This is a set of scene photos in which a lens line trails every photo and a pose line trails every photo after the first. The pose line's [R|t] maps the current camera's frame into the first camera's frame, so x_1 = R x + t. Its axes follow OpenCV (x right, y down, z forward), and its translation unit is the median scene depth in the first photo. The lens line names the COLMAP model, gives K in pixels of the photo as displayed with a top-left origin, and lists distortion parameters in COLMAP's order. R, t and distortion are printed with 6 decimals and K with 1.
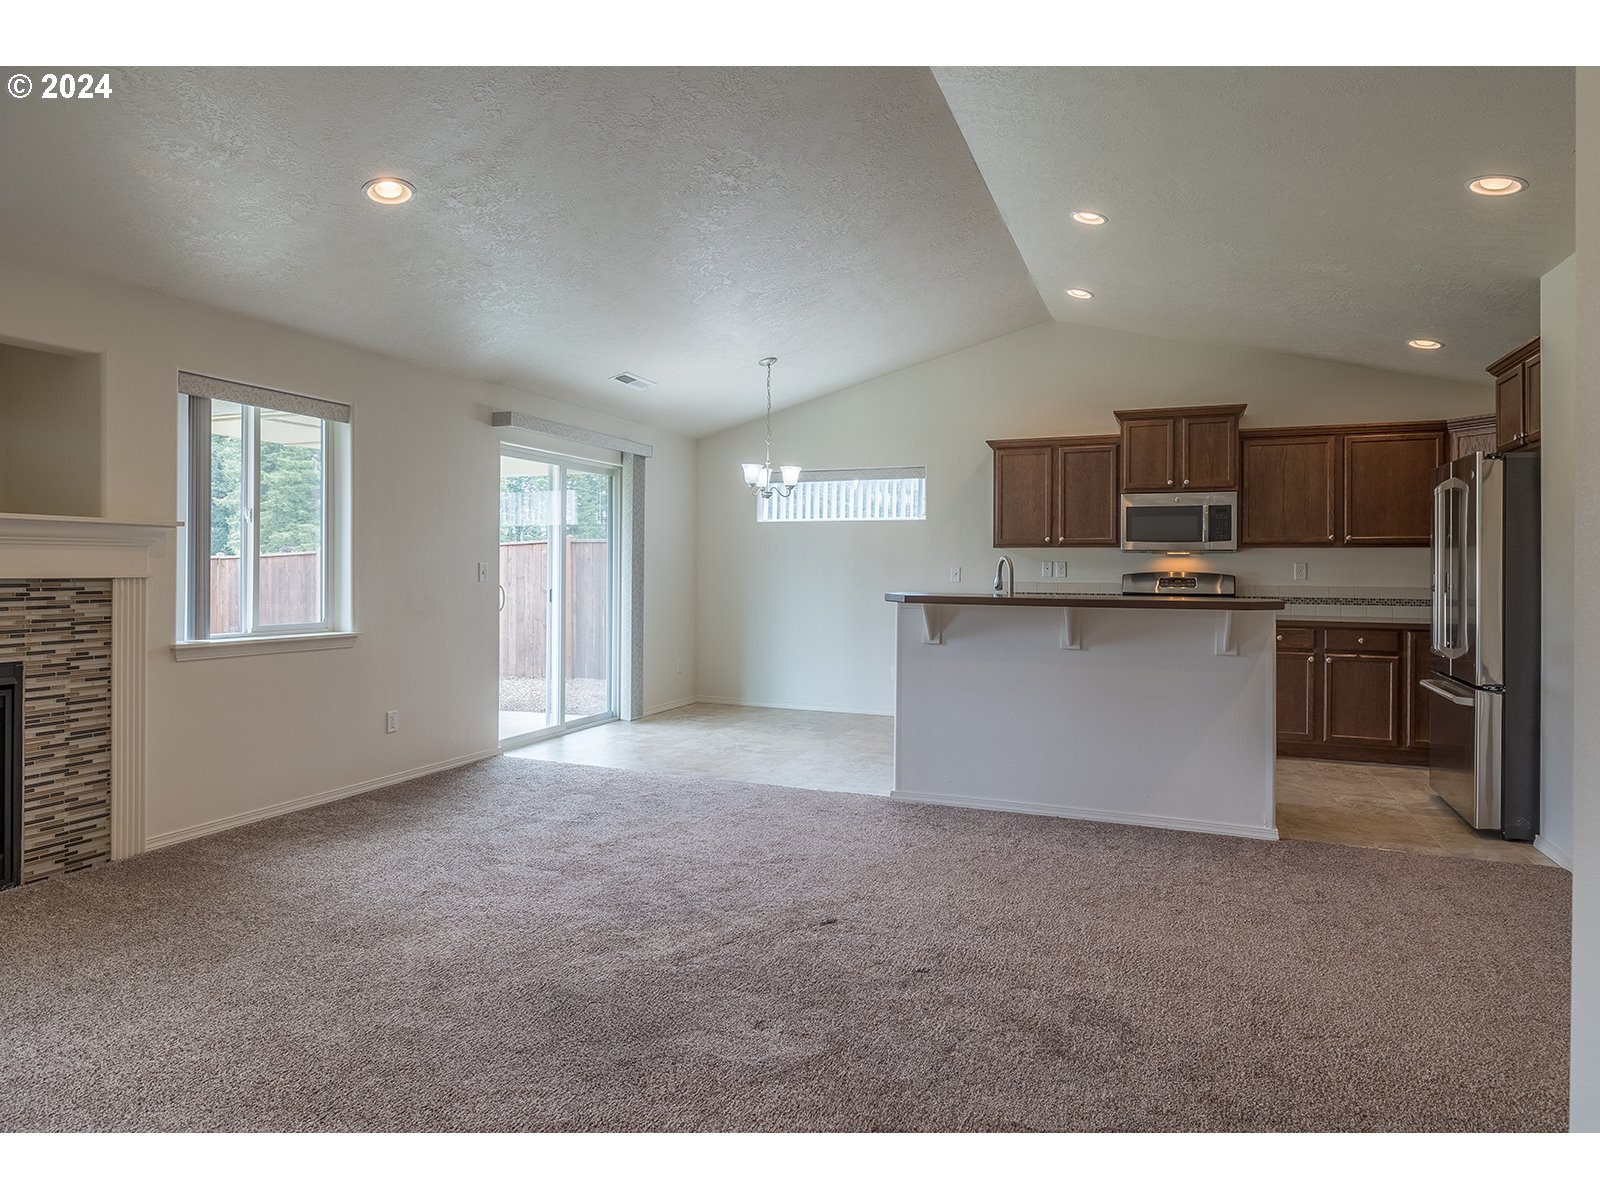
lens RADIAL K [[920.8, 0, 813.6], [0, 920.8, 564.2], [0, 0, 1]] dist [0.002519, -0.003201]
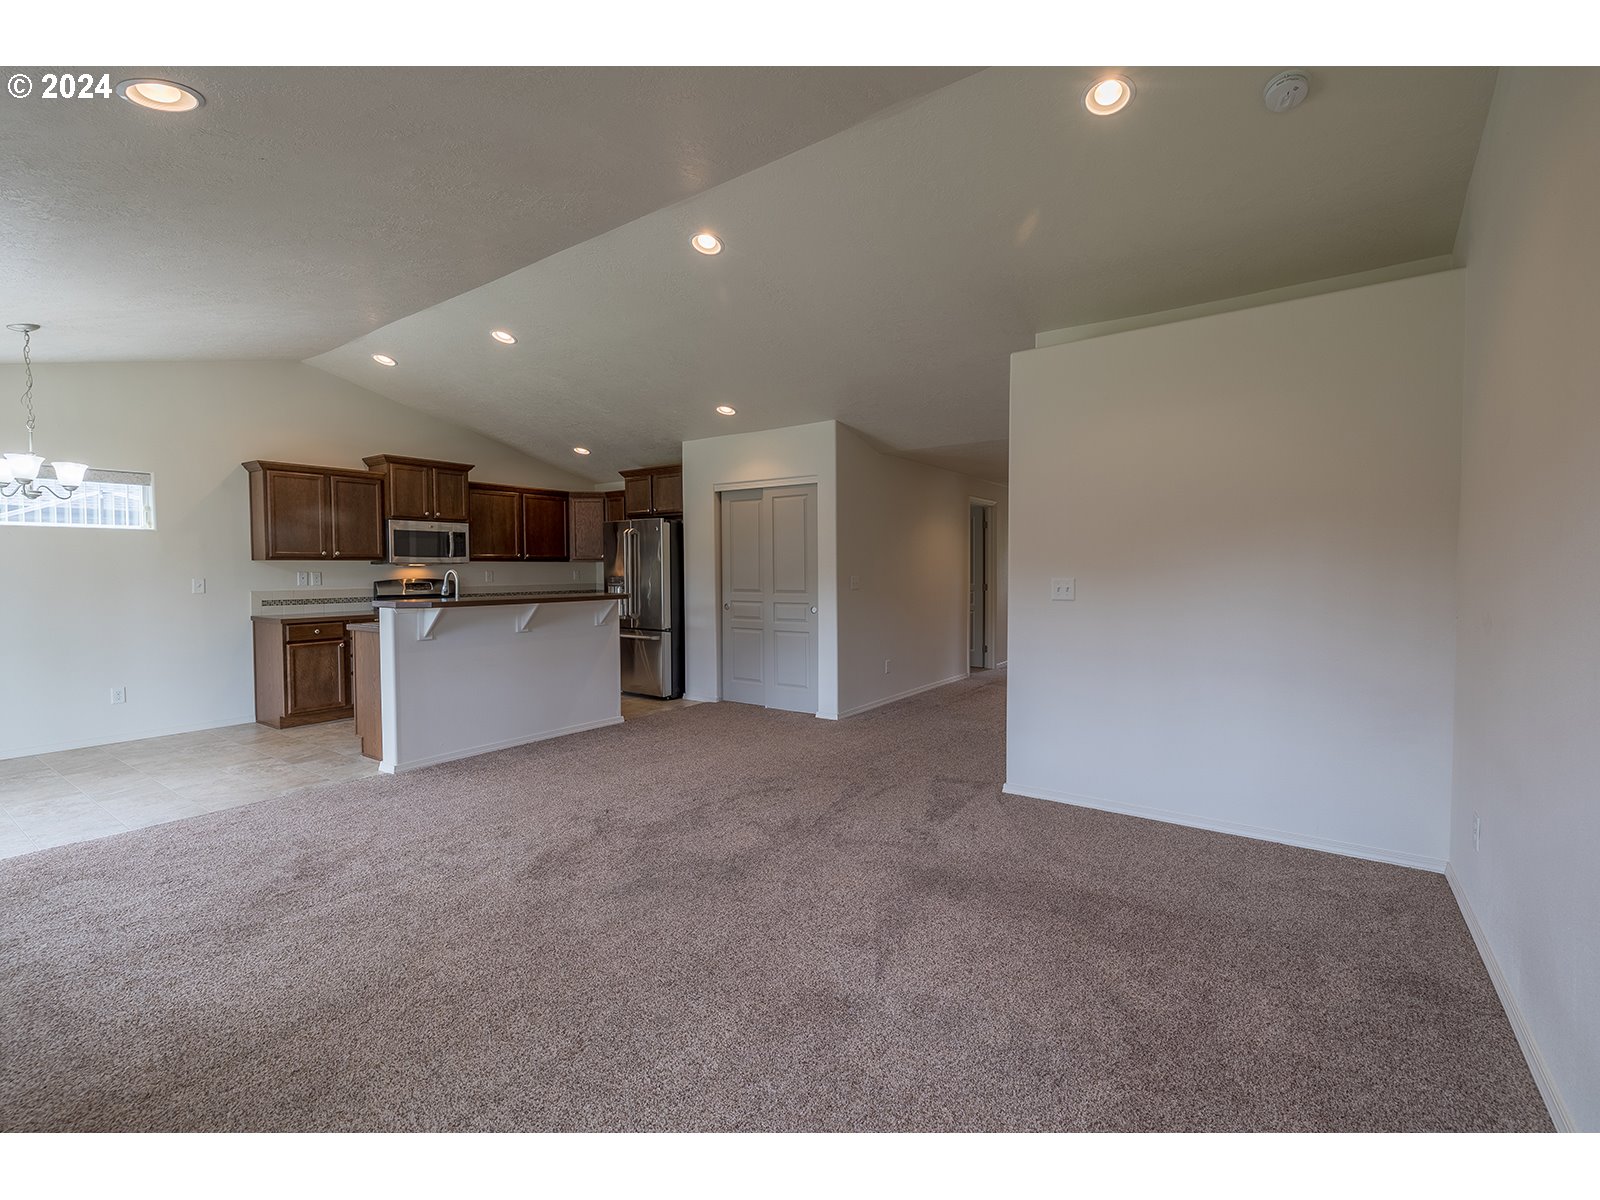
lens RADIAL K [[700.2, 0, 812.2], [0, 700.2, 591.4], [0, 0, 1]] dist [0.005582, -0.000408]
pose [[0.239184, -0.037998, 0.970231, -0.693133], [0.006062, 0.999273, 0.037641, -0.012387], [-0.970955, -0.003121, 0.239240, 0.267911]]
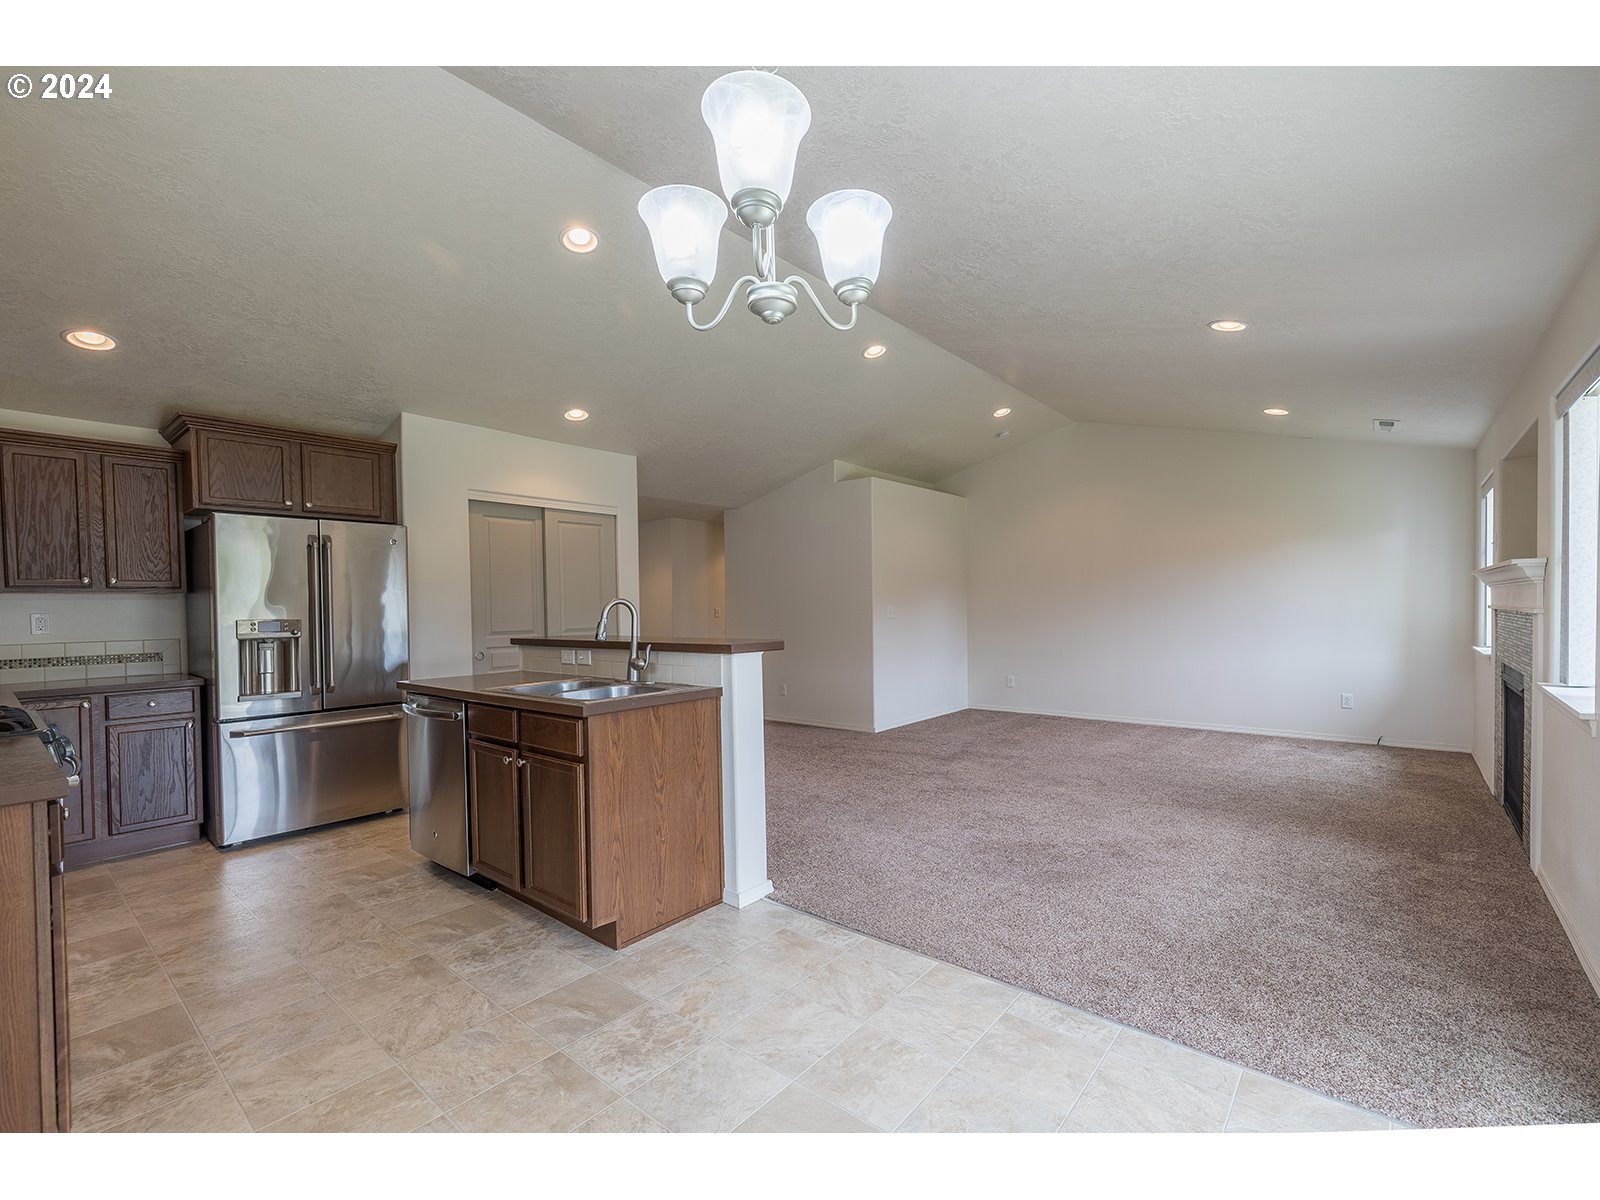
lens RADIAL K [[700.2, 0, 835.0], [0, 700.2, 612.2], [0, 0, 1]] dist [0.005582, -0.000408]
pose [[-0.952301, 0.006816, 0.305084, -0.170945], [0.010777, 0.999878, 0.011303, -0.001076], [-0.304970, 0.014051, -0.952258, 1.655630]]
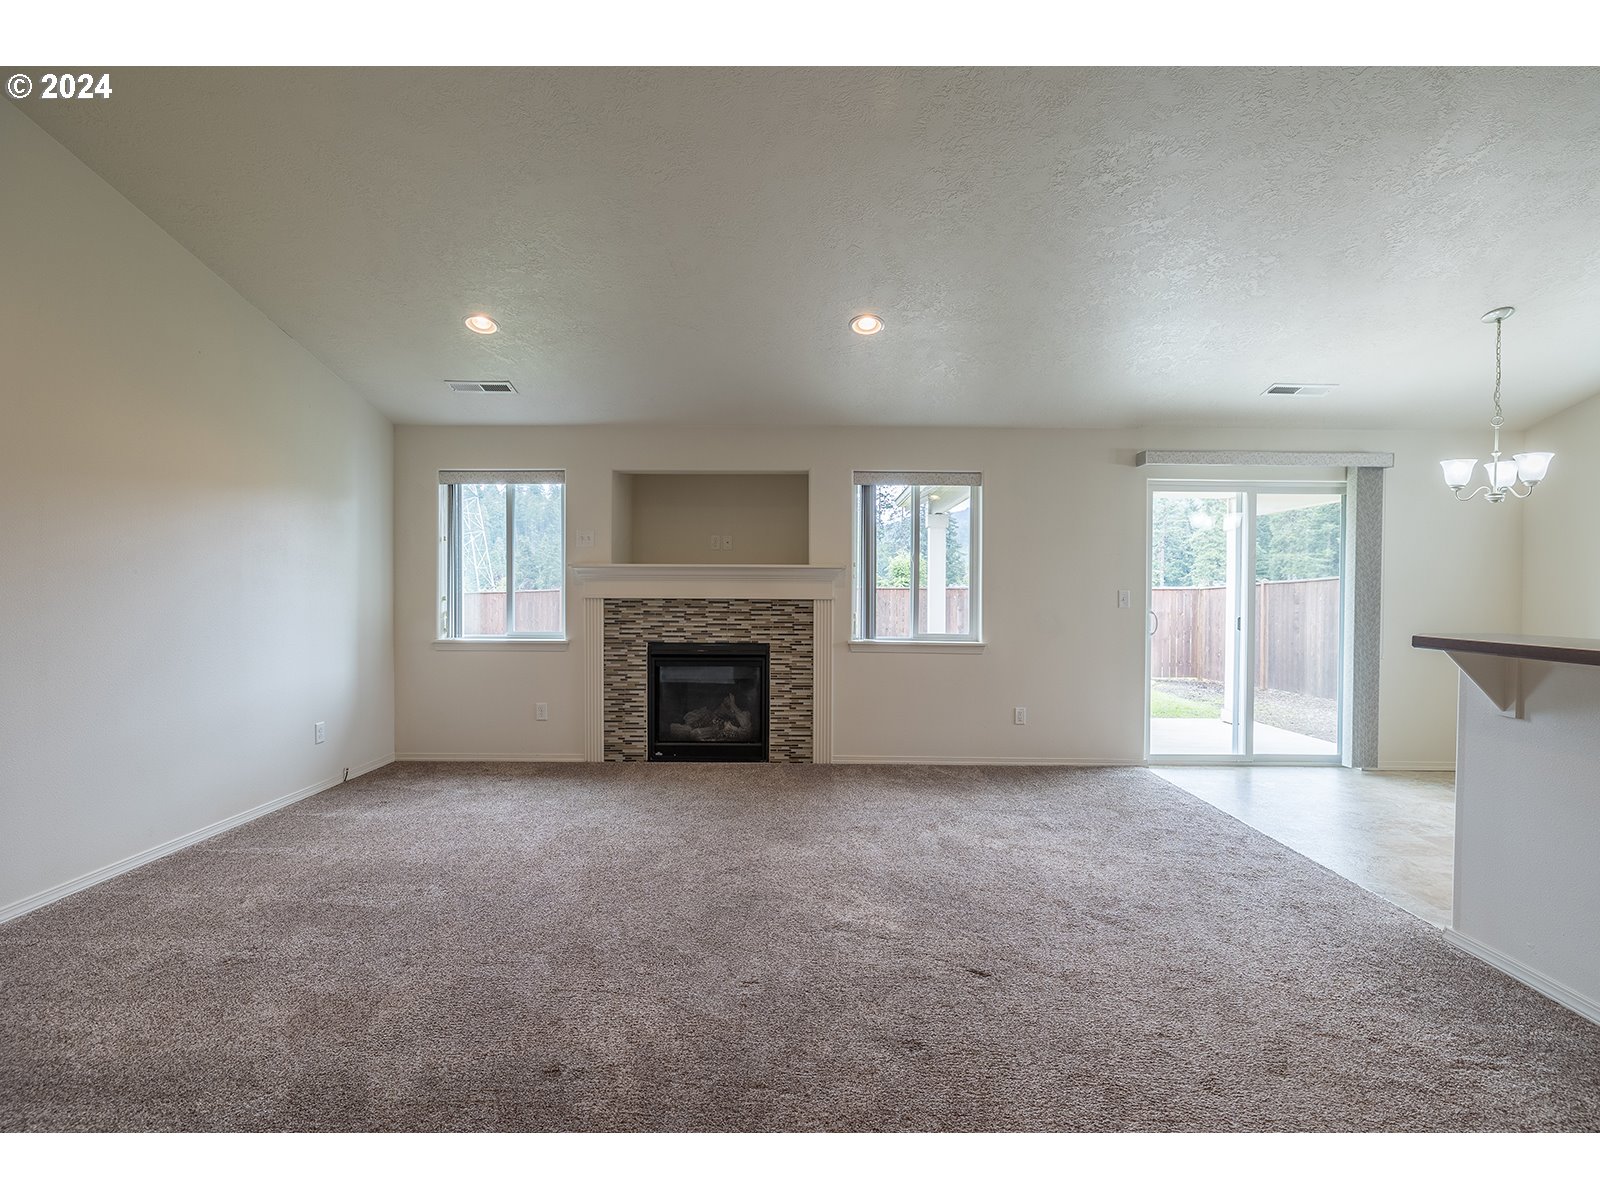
lens RADIAL K [[764.9, 0, 803.8], [0, 764.9, 599.0], [0, 0, 1]] dist [-0.004076, 0.001315]
pose [[0.354993, 0.006879, -0.934844, 0.459890], [-0.001825, 0.999976, 0.006665, 0.003871], [0.934867, -0.000660, 0.354997, 0.382270]]
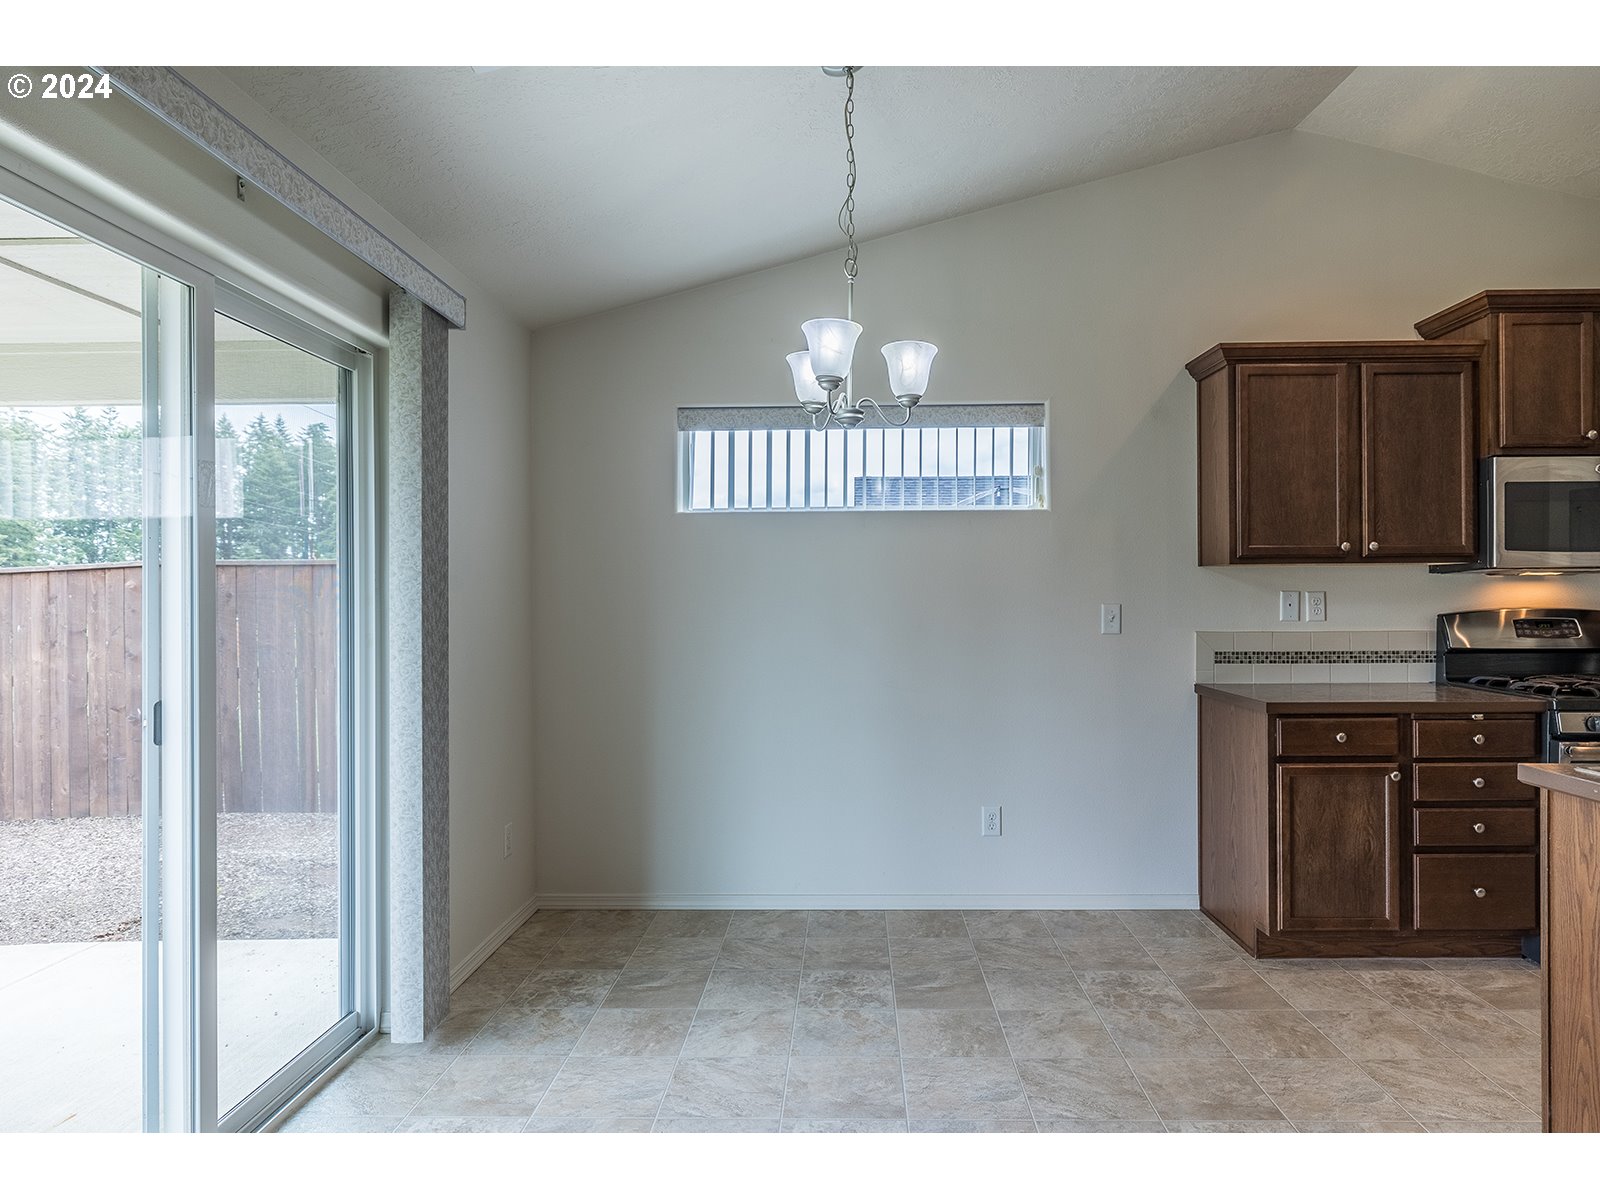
lens RADIAL K [[944.3, 0, 837.3], [0, 944.3, 592.0], [0, 0, 1]] dist [0.003055, -0.002405]
pose [[0.937003, -0.009365, 0.349196, -0.267328], [0.010785, 0.999940, -0.002124, -0.006482], [-0.349155, 0.005756, 0.937047, 0.916312]]
